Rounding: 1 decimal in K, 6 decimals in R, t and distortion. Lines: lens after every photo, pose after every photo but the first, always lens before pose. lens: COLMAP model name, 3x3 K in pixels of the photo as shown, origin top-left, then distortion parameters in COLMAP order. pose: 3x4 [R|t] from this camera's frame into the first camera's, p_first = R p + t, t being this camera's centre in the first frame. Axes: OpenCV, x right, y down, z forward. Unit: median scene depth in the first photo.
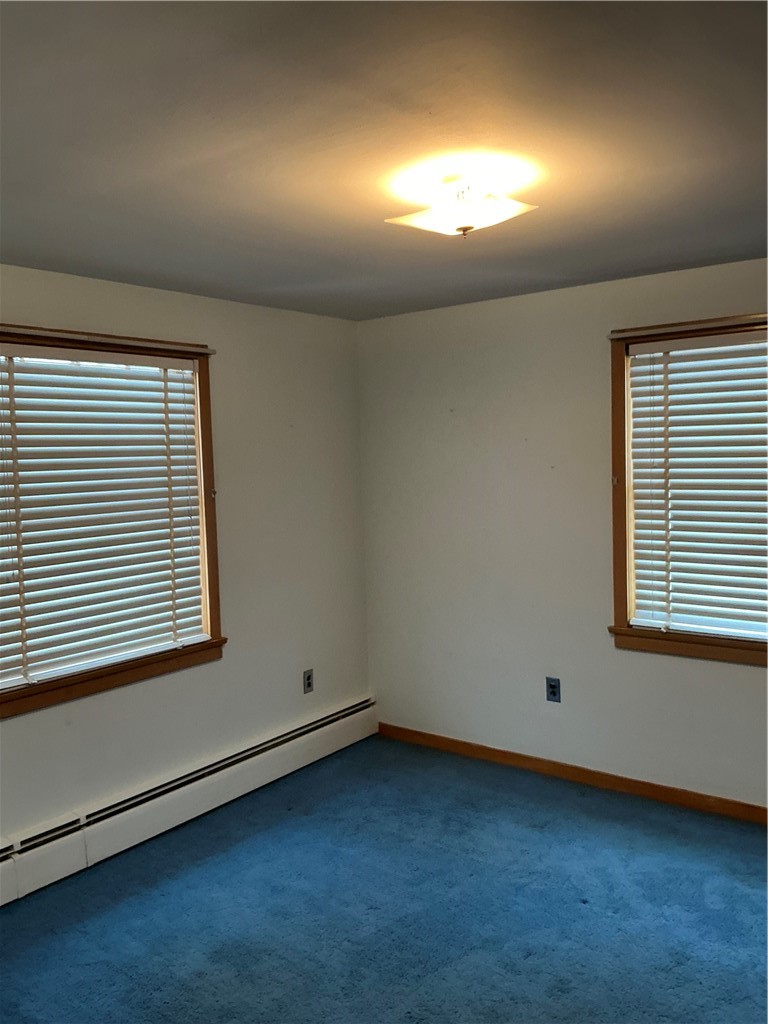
lens RADIAL K [[825.8, 0, 382.1], [0, 825.8, 509.9], [0, 0, 1]] dist [0.020735, -0.062613]
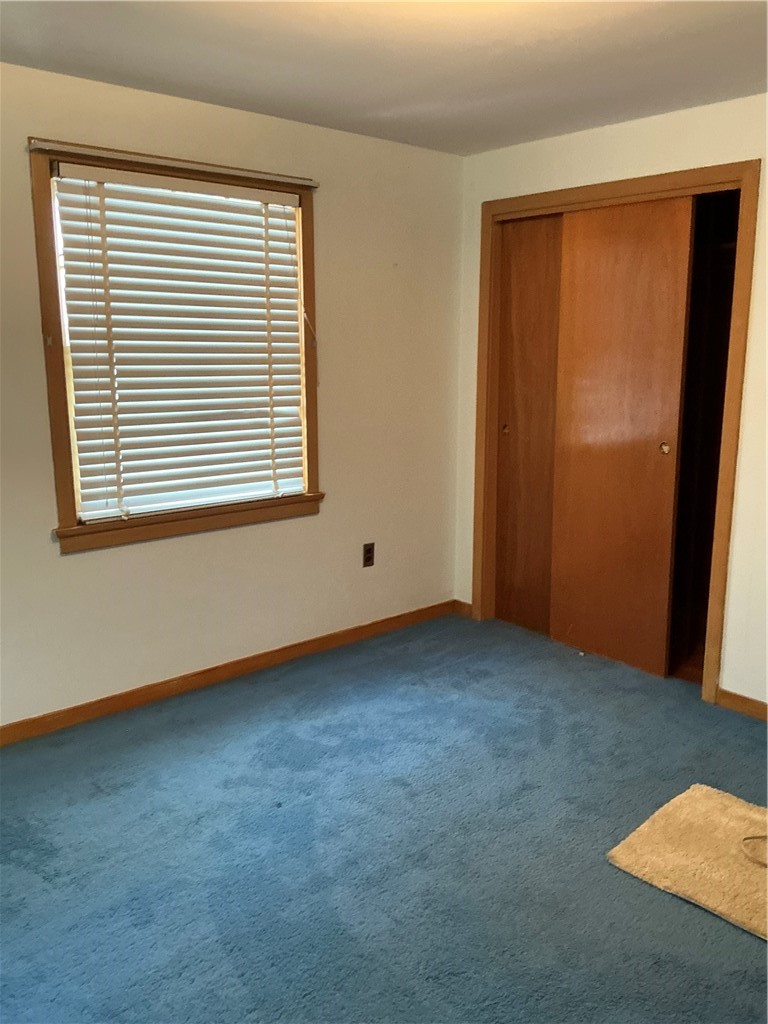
lens RADIAL K [[825.8, 0, 381.9], [0, 825.8, 512.3], [0, 0, 1]] dist [0.020735, -0.062613]
pose [[0.221596, -0.171944, 0.959860, -0.432092], [0.058131, 0.984910, 0.163011, 0.014282], [-0.973404, 0.019675, 0.228248, 0.539518]]
